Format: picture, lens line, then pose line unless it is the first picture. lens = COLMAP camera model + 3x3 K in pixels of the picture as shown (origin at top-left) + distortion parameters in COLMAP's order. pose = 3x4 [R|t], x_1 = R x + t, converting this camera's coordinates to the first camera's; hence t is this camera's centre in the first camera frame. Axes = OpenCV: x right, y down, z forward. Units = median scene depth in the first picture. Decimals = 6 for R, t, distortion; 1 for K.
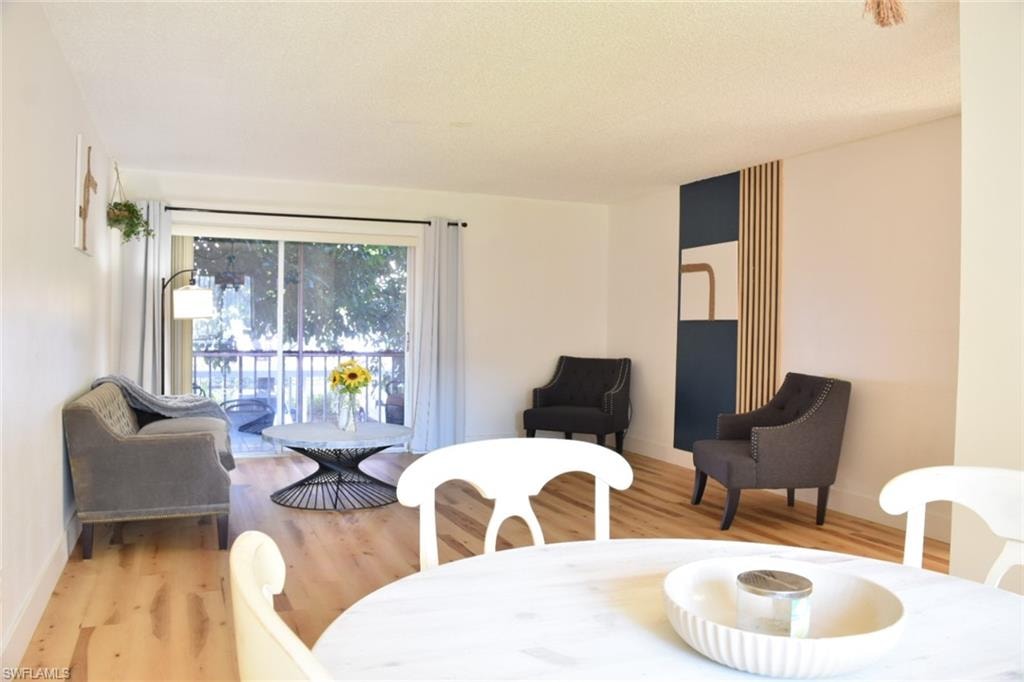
lens RADIAL K [[777.9, 0, 512.0], [0, 777.9, 341.0], [0, 0, 1]] dist [-0.098765, 0.000714]
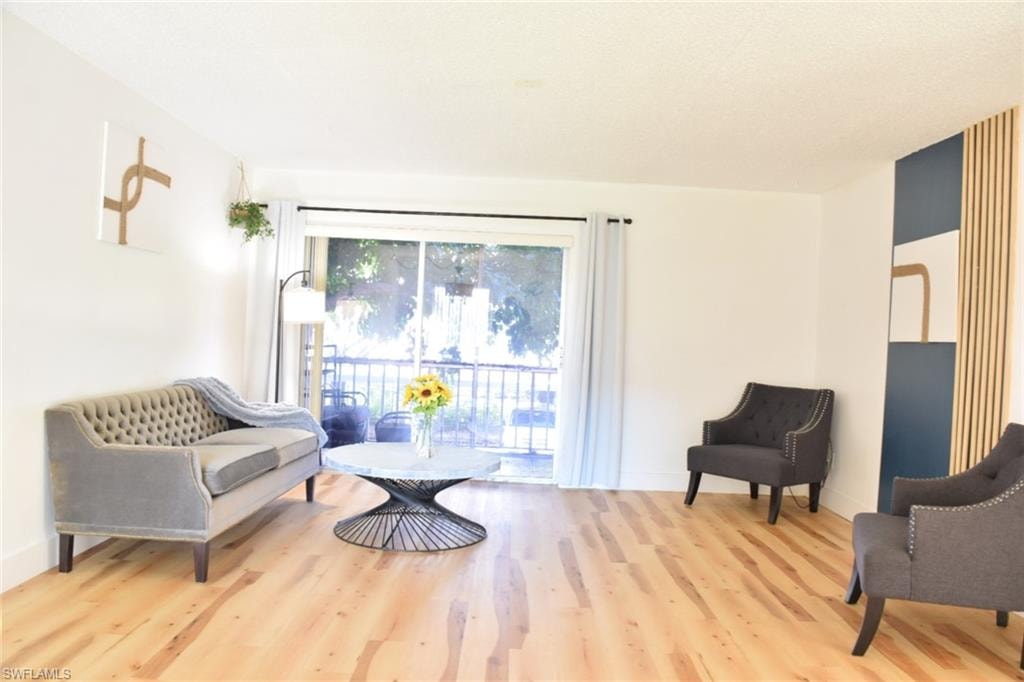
lens RADIAL K [[788.0, 0, 515.3], [0, 788.0, 337.0], [0, 0, 1]] dist [-0.085359, 0.004454]
pose [[0.924093, 0.028655, -0.381093, 0.189085], [-0.039110, 0.999040, -0.019716, -0.002807], [0.380162, 0.033124, 0.924327, 0.206471]]
